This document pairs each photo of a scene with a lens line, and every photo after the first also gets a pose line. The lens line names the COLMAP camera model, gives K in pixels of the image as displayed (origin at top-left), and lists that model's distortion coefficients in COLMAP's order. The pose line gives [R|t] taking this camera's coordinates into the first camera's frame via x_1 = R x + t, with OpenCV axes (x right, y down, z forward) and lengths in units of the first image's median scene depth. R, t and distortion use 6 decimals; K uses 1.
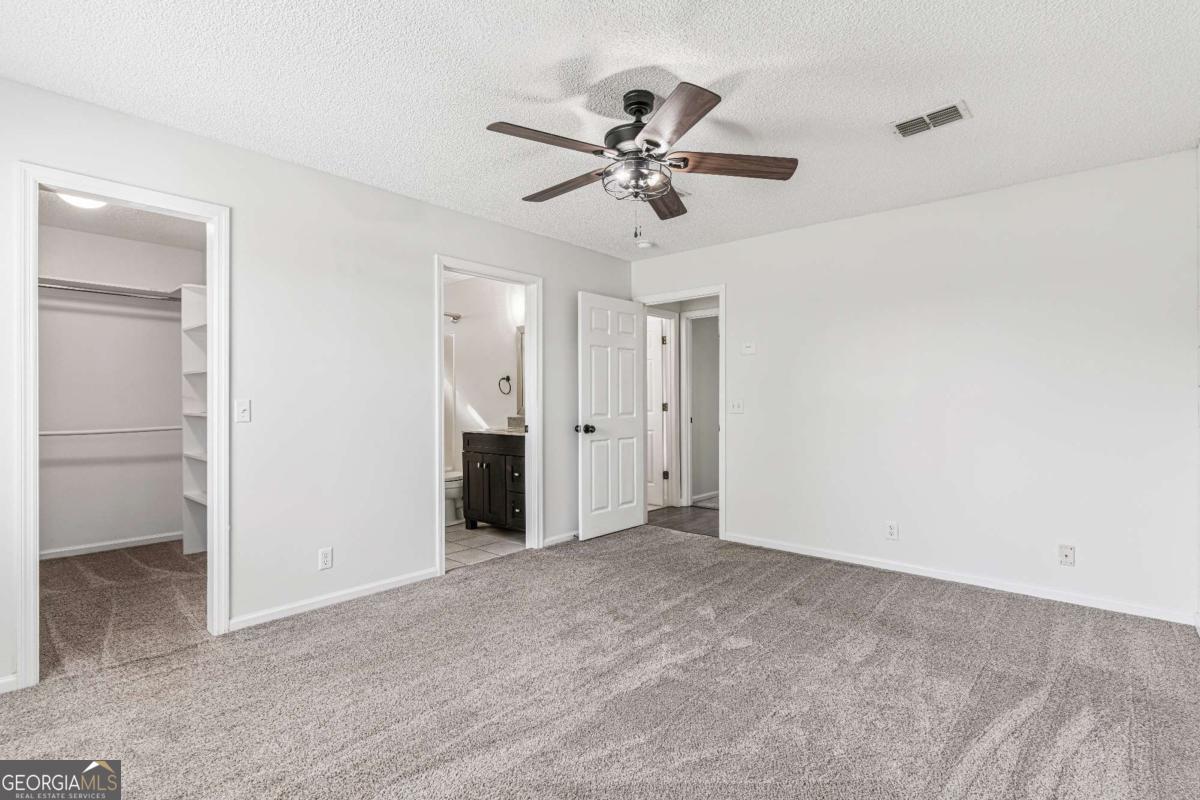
lens RADIAL K [[572.0, 0, 598.7], [0, 572.0, 410.5], [0, 0, 1]] dist [0.001322, -0.000115]
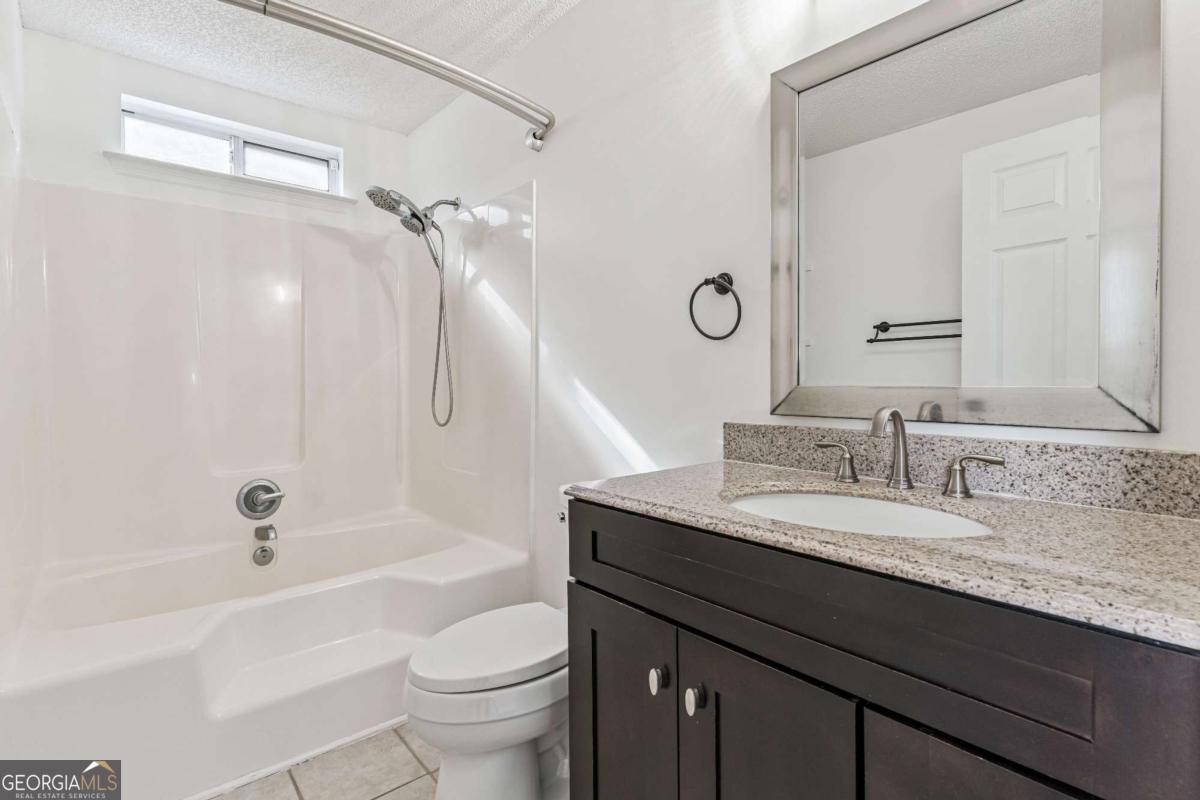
lens RADIAL K [[565.8, 0, 598.2], [0, 565.8, 395.3], [0, 0, 1]] dist [-0.001361, -0.000082]
pose [[0.989952, 0.001644, -0.141398, -0.165783], [-0.000036, 0.999935, 0.011374, -0.004288], [0.141407, -0.011254, 0.989888, 0.662837]]
